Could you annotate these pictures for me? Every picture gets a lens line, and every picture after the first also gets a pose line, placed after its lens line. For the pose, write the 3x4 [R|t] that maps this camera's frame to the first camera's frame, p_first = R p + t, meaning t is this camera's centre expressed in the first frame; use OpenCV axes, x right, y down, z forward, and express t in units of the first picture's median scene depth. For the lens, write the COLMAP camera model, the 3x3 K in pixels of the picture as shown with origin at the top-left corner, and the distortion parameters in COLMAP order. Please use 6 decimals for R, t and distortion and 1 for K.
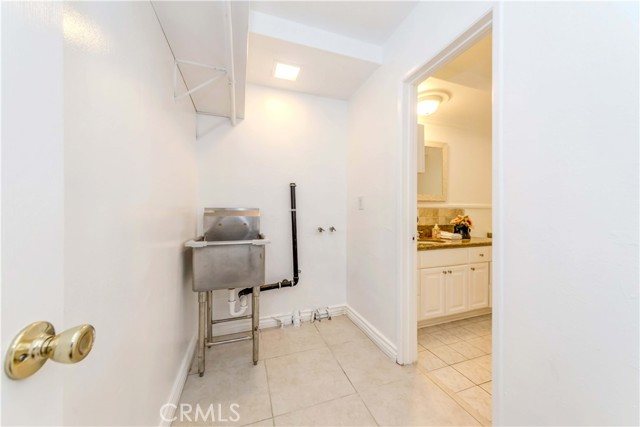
lens RADIAL K [[207.7, 0, 318.0], [0, 207.7, 216.4], [0, 0, 1]] dist [0.001394, 0.000027]
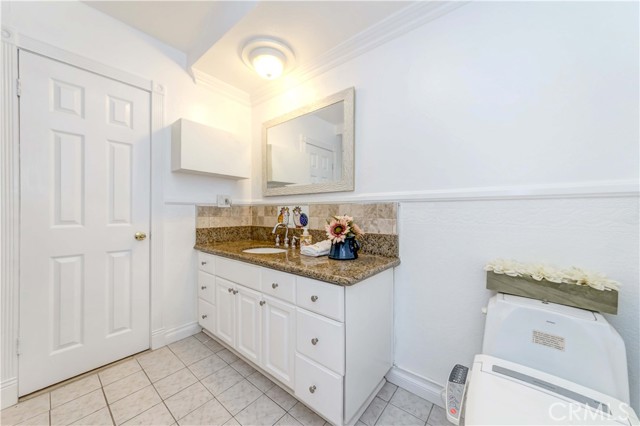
lens RADIAL K [[227.5, 0, 320.2], [0, 227.5, 213.6], [0, 0, 1]] dist [0.003394, 0.001025]
pose [[0.540672, 0.009562, -0.841179, 1.118178], [-0.012244, 0.999919, 0.003496, -0.011879], [0.841145, 0.008409, 0.540745, 0.608059]]
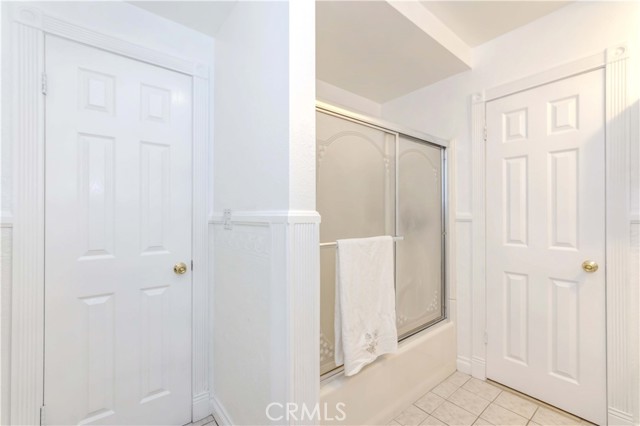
lens RADIAL K [[276.7, 0, 321.0], [0, 276.7, 214.0], [0, 0, 1]] dist [0.003149, 0.000131]
pose [[-0.927901, 0.005431, -0.372788, 1.046830], [0.003806, 0.999980, 0.005096, -0.059042], [0.372808, 0.003310, -0.927902, 0.877889]]
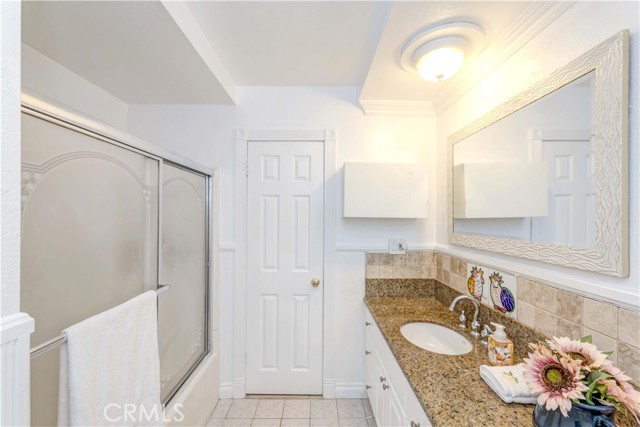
lens RADIAL K [[262.4, 0, 321.7], [0, 262.4, 215.8], [0, 0, 1]] dist [-0.004739, -0.001139]
pose [[-0.289919, -0.001541, -0.957050, 1.027724], [-0.009940, 0.999950, 0.001401, -0.143508], [0.957000, 0.009919, -0.289920, 0.776987]]
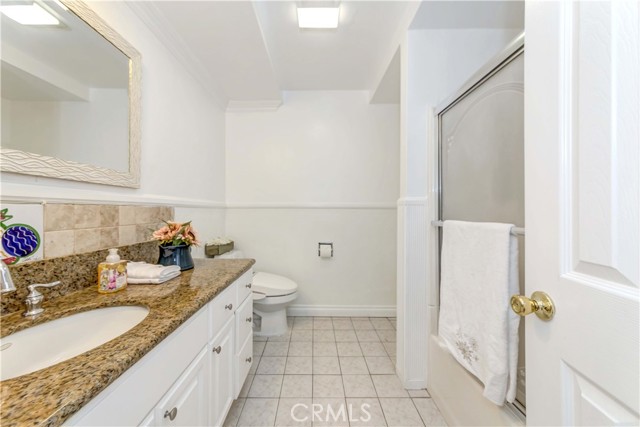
lens RADIAL K [[227.5, 0, 319.0], [0, 227.5, 212.3], [0, 0, 1]] dist [0.003394, 0.001025]
pose [[0.296829, -0.000439, 0.954931, 0.283048], [0.002465, 0.999997, -0.000306, -0.023417], [-0.954927, 0.002445, 0.296829, 0.513950]]
